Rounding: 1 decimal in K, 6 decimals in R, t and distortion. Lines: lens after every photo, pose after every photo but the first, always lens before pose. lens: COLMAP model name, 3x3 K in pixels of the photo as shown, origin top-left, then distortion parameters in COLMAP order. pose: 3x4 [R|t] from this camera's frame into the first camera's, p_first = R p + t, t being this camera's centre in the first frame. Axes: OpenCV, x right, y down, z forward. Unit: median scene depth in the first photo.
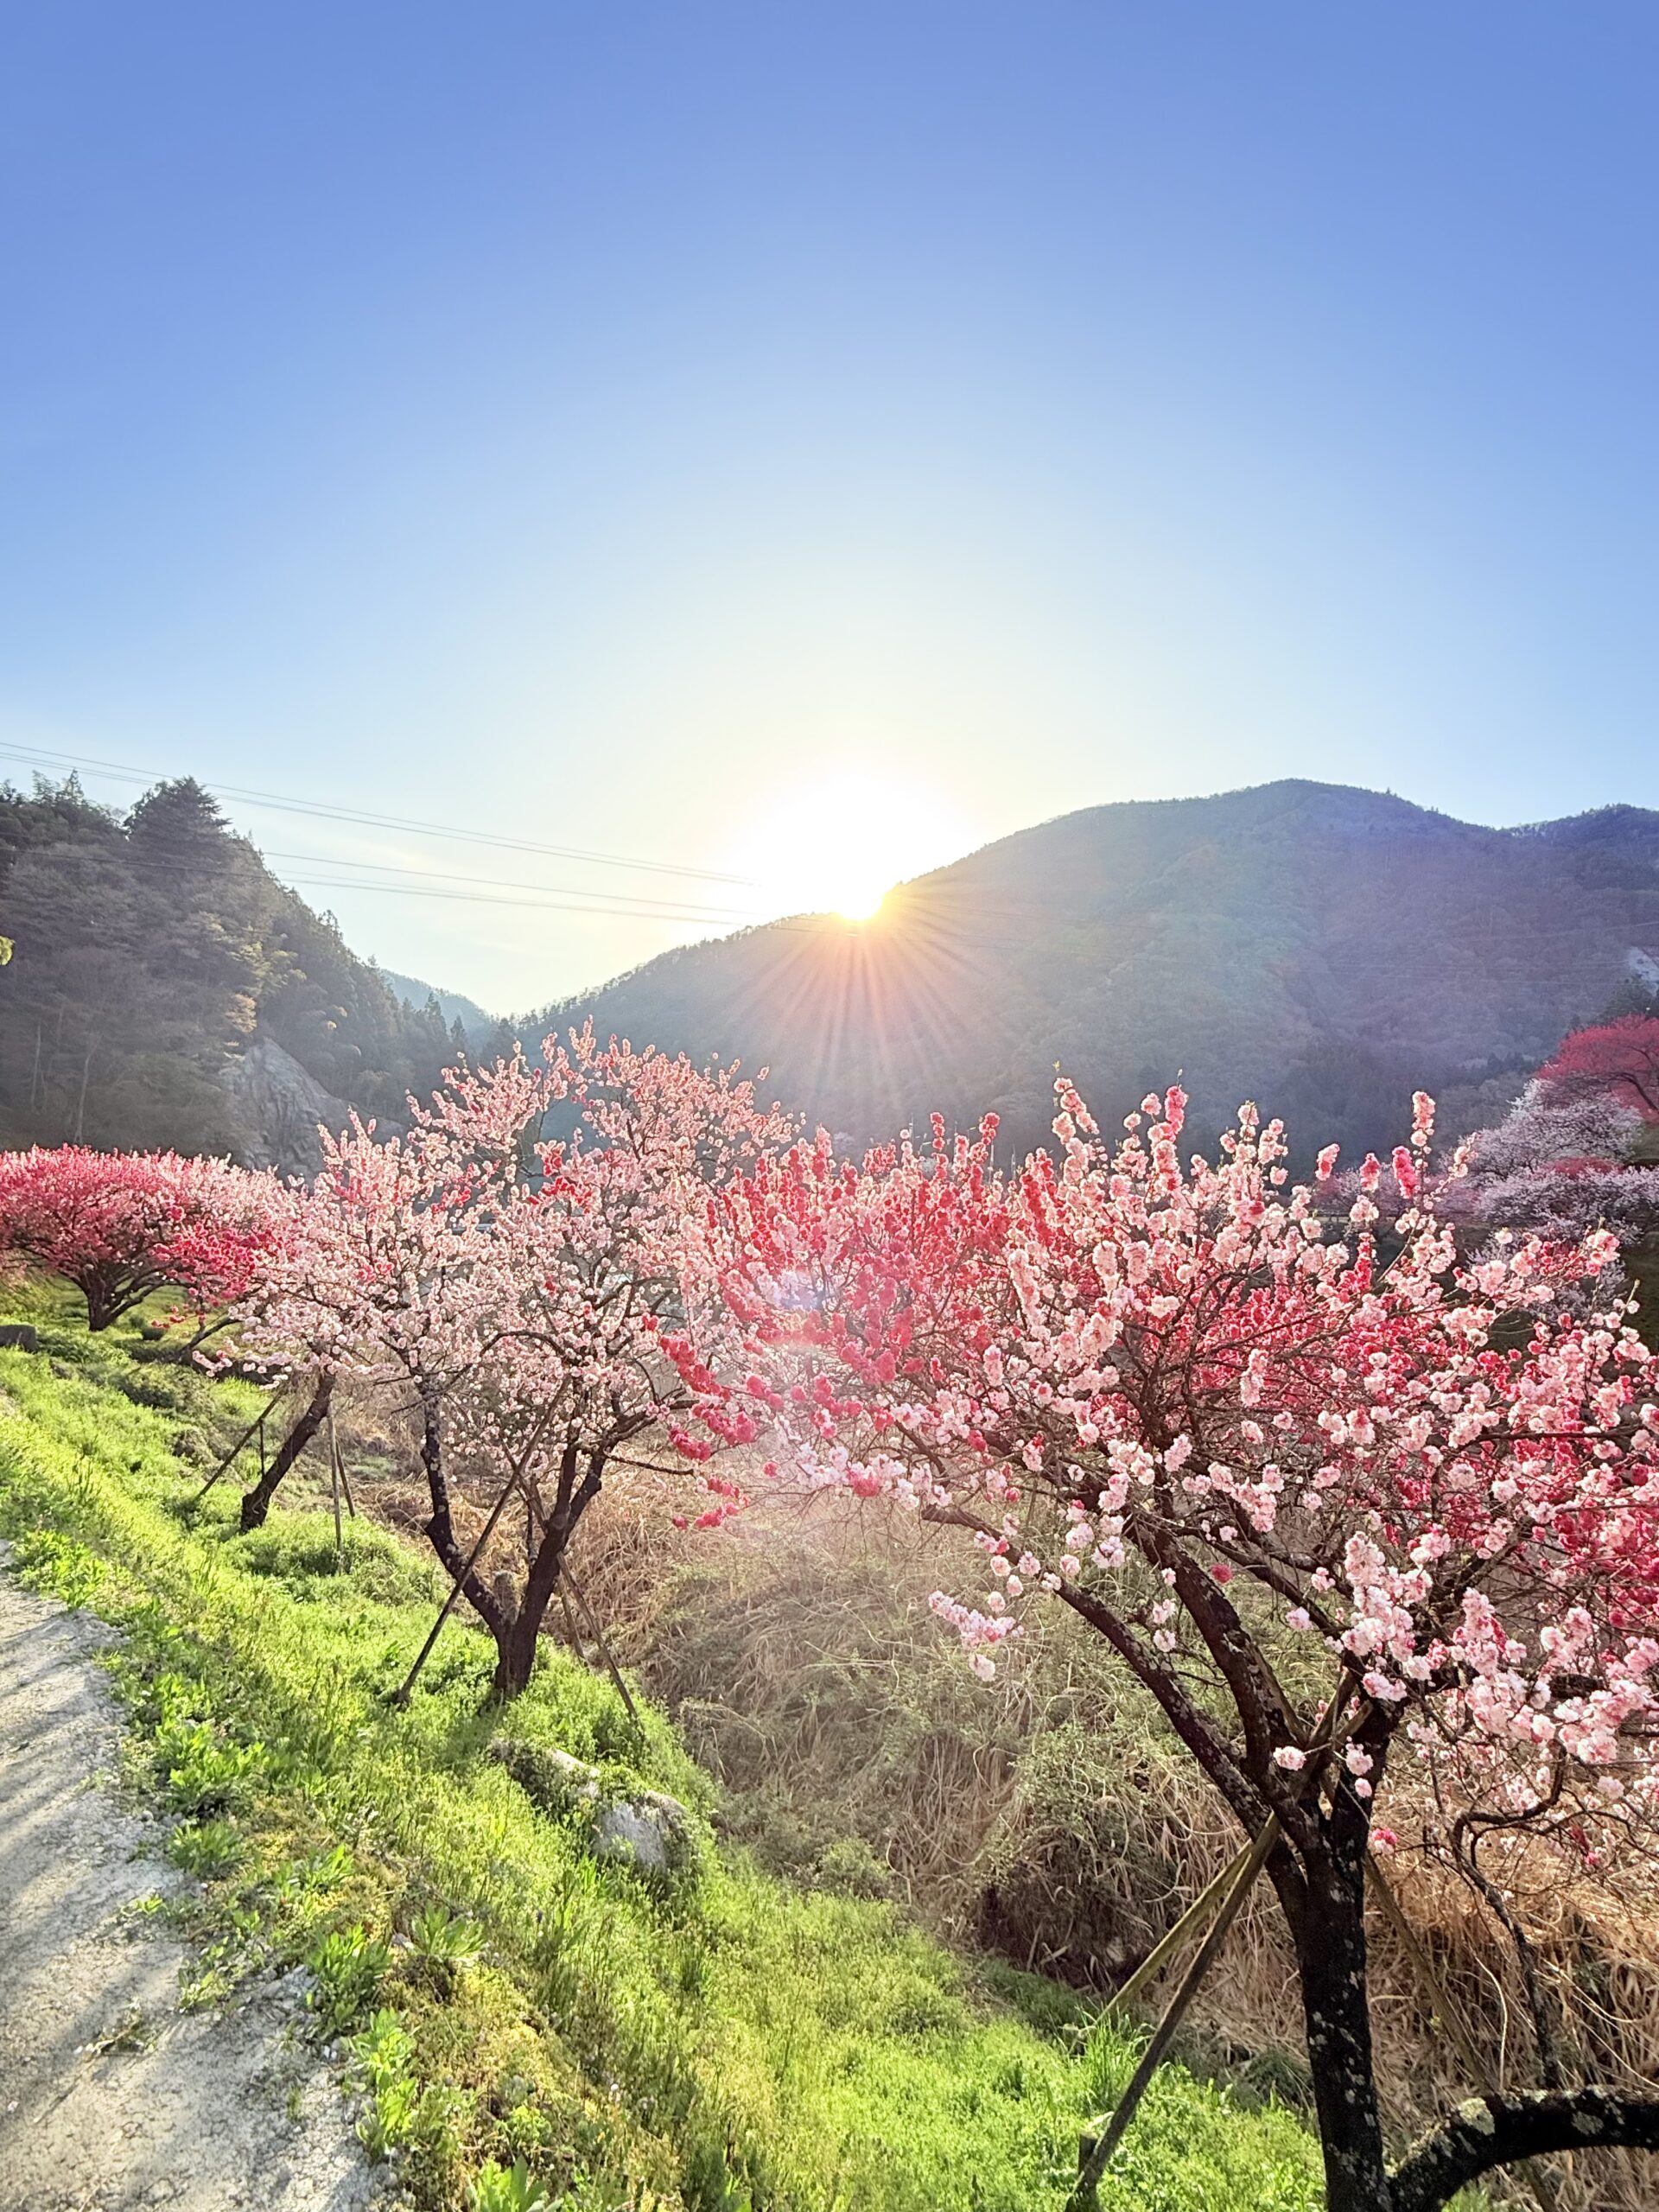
lens RADIAL K [[1031.9, 0, 829.5], [0, 1031.9, 1106.0], [0, 0, 1]] dist [-0.000382, -0.000104]
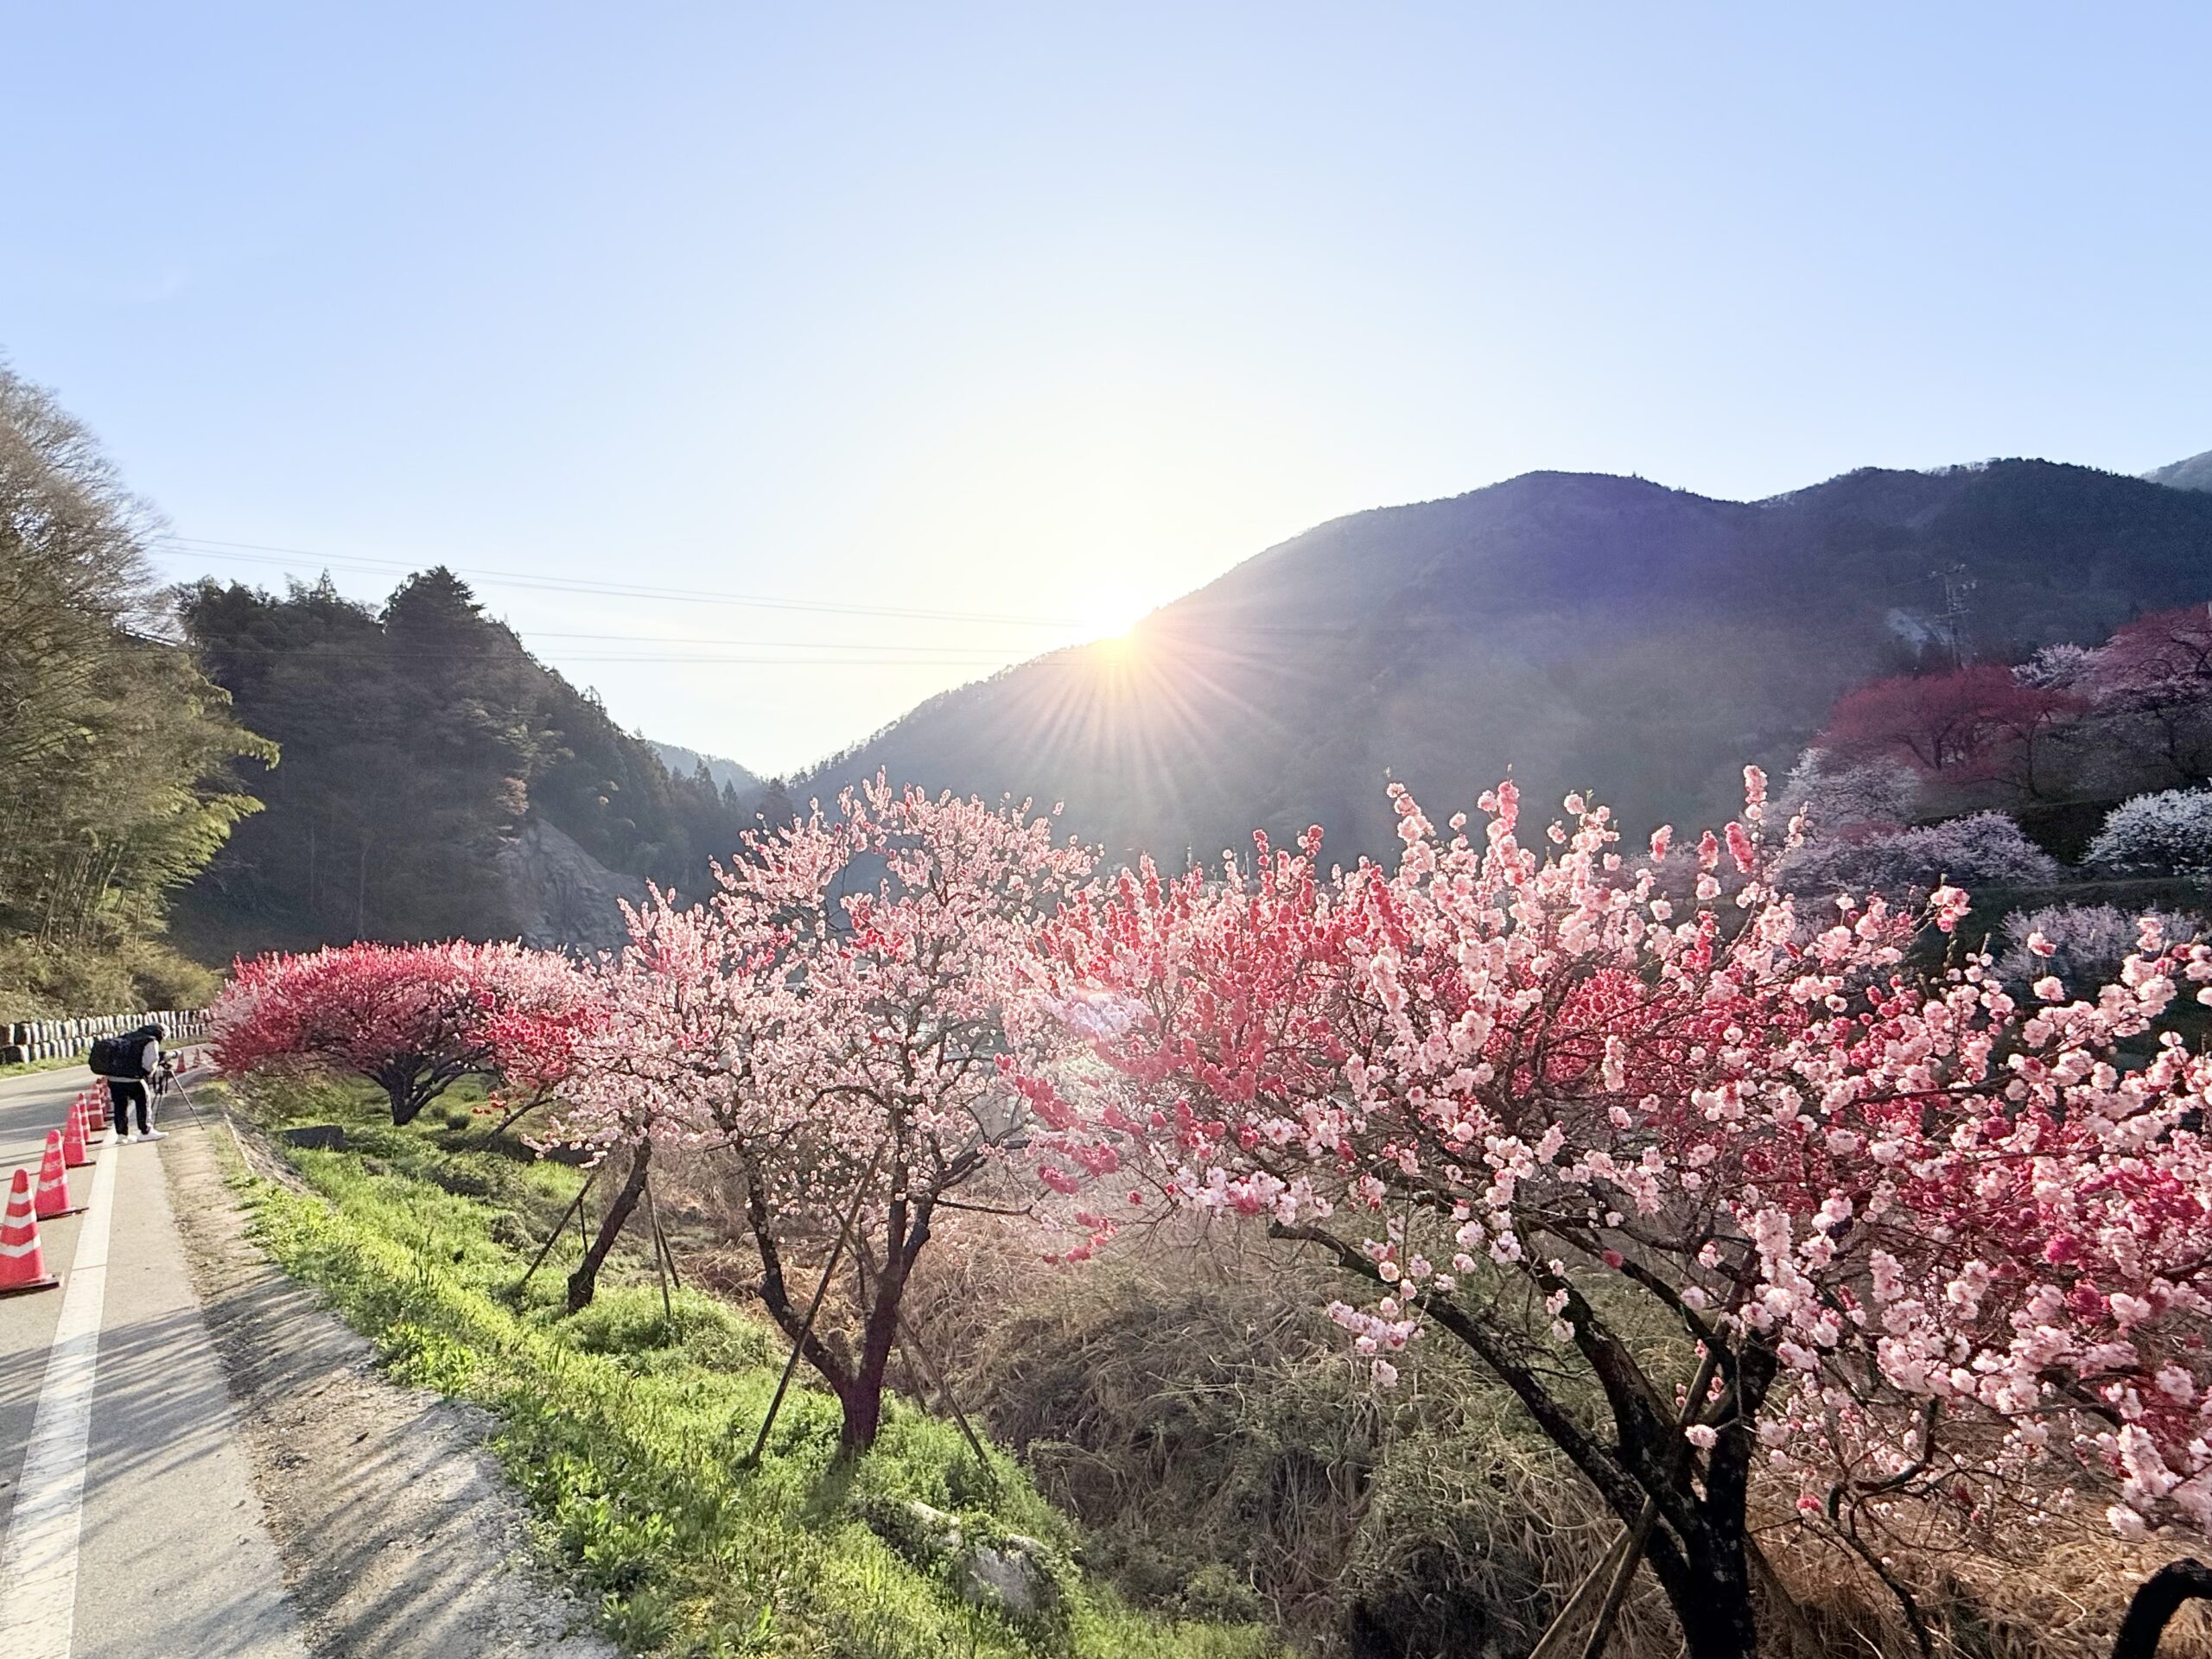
lens RADIAL K [[1033.4, 0, 1104.8], [0, 1033.4, 831.7], [0, 0, 1]] dist [-0.000885, -0.000076]
pose [[0.996159, -0.087567, -0.000231, -0.021856], [0.087564, 0.996145, -0.005346, 0.000174], [0.000698, 0.005305, 0.999986, -0.002521]]
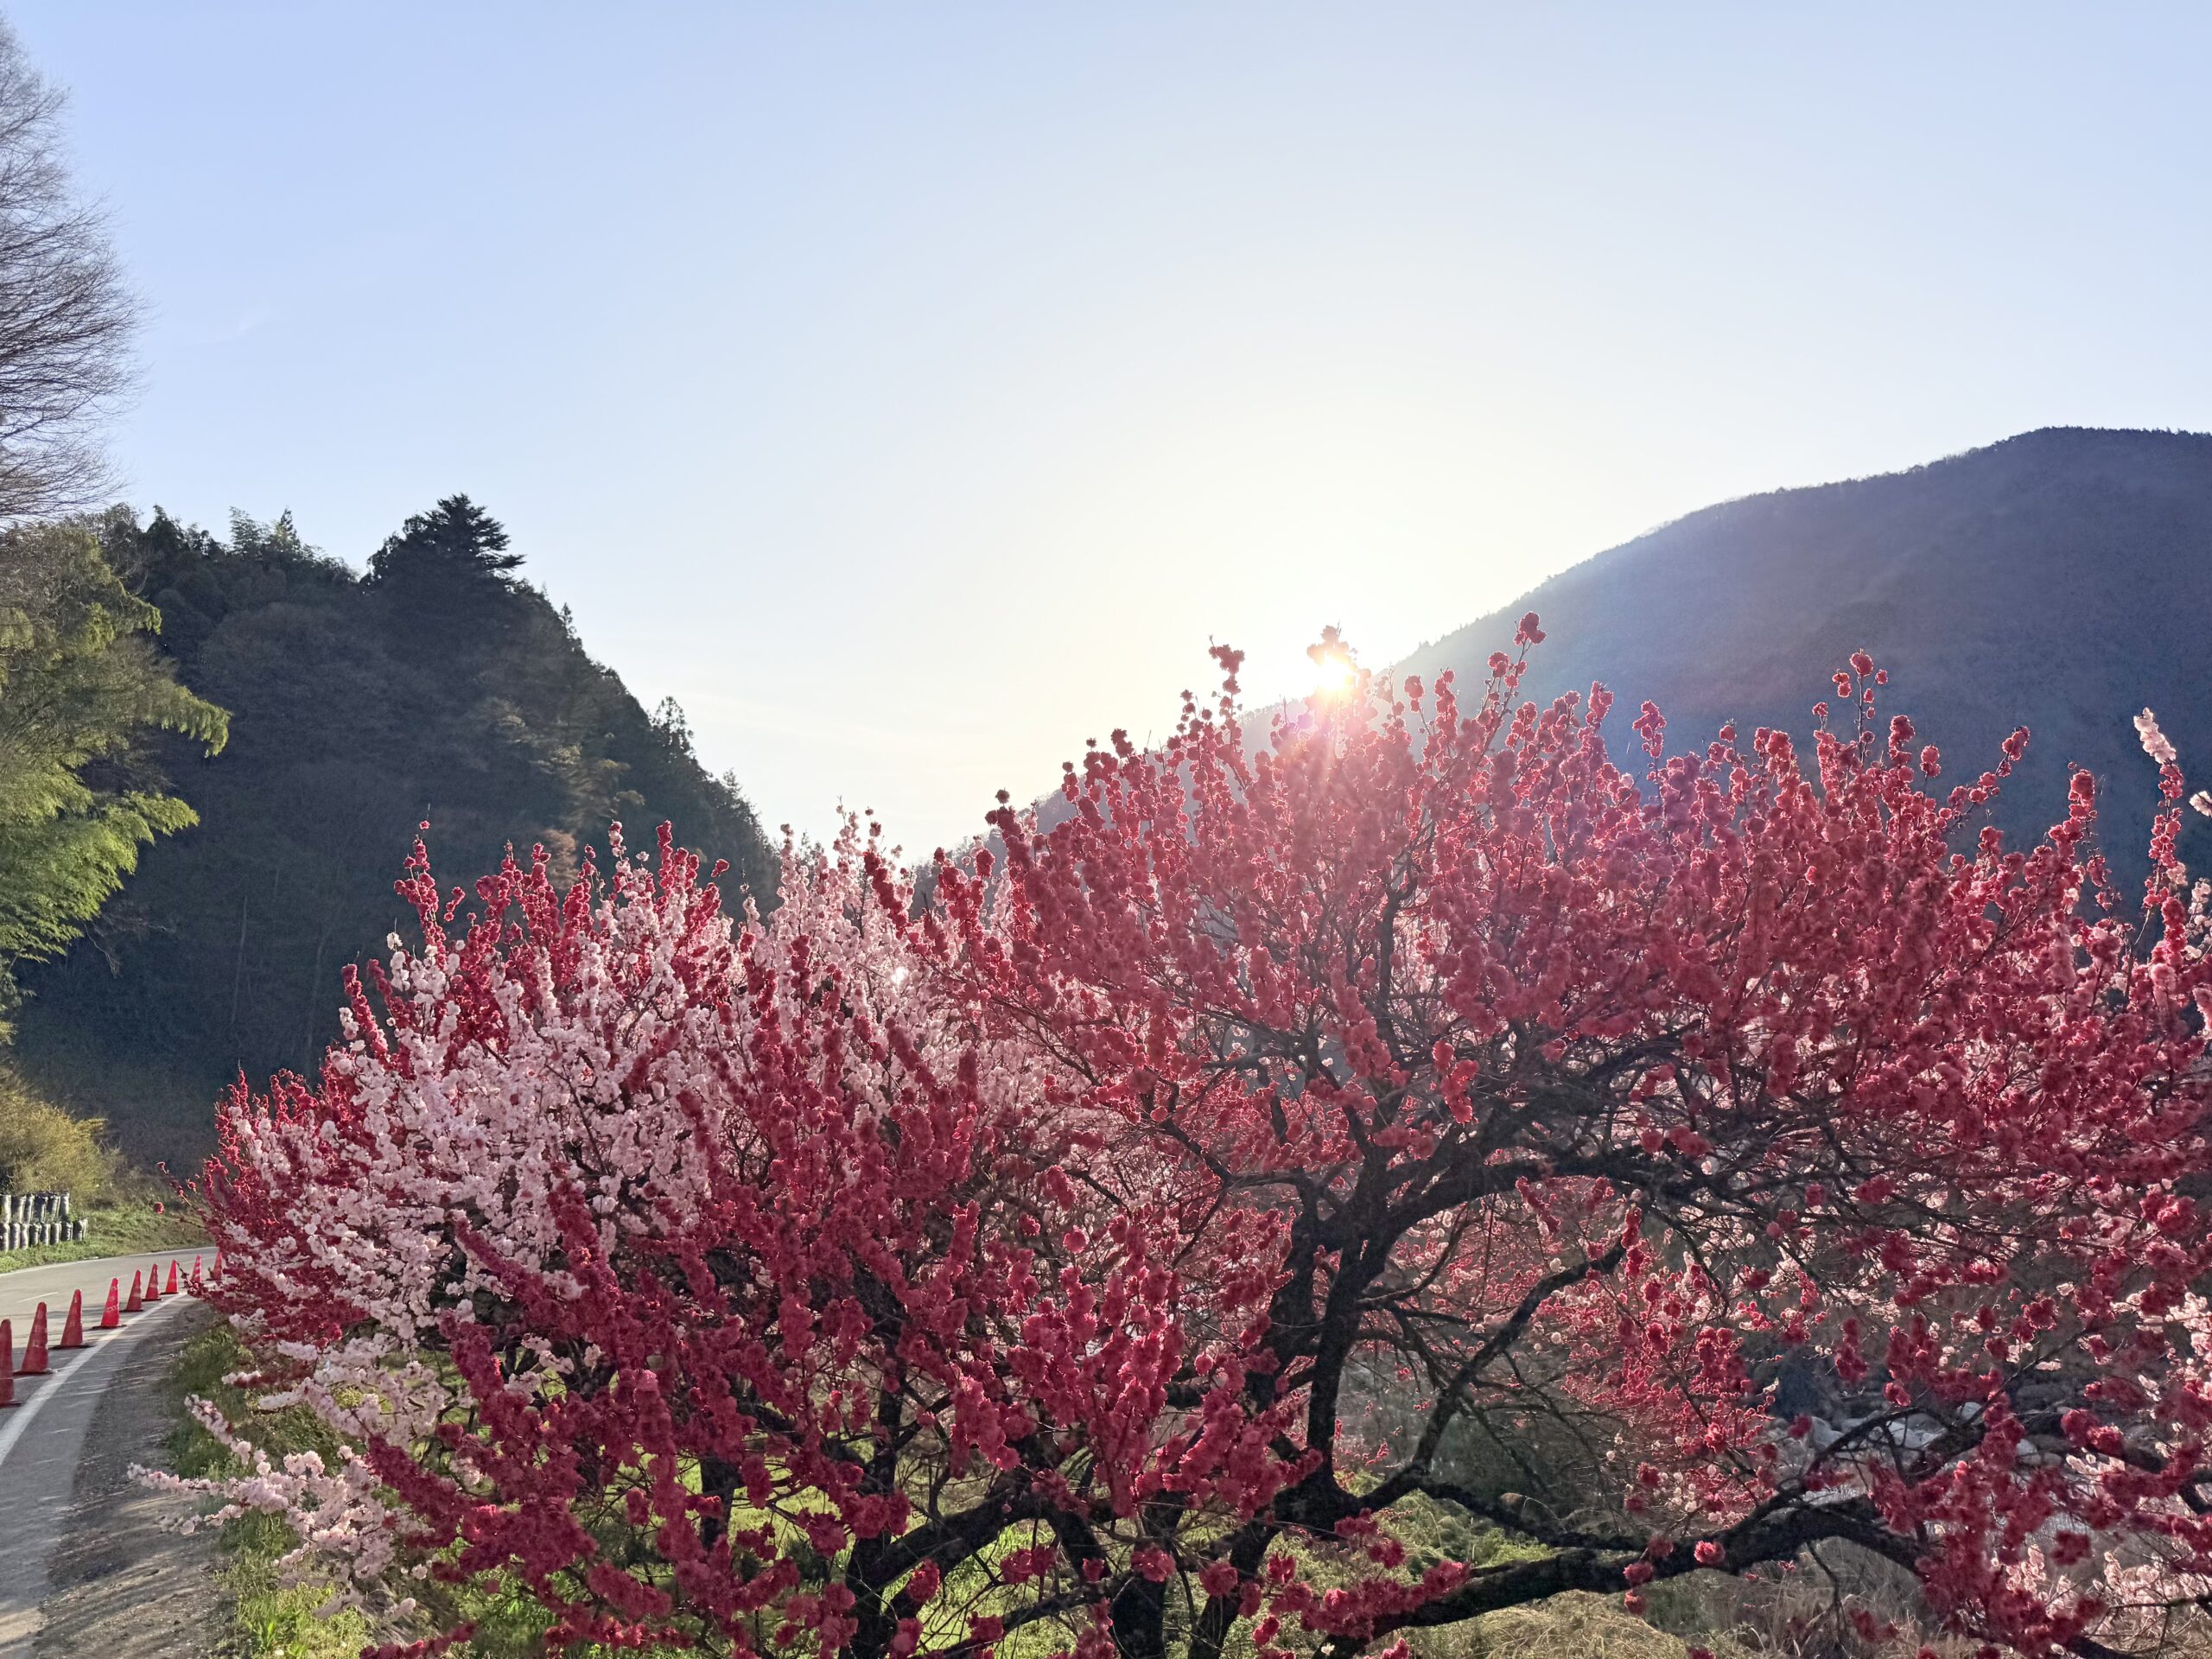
lens RADIAL K [[1535.5, 0, 1106.0], [0, 1535.5, 829.5], [0, 0, 1]] dist [0.121753, -0.190682]
pose [[0.989614, -0.073720, -0.123409, -1.909593], [0.059194, 0.991308, -0.117493, 0.254701], [0.130998, 0.108968, 0.985376, 2.017593]]
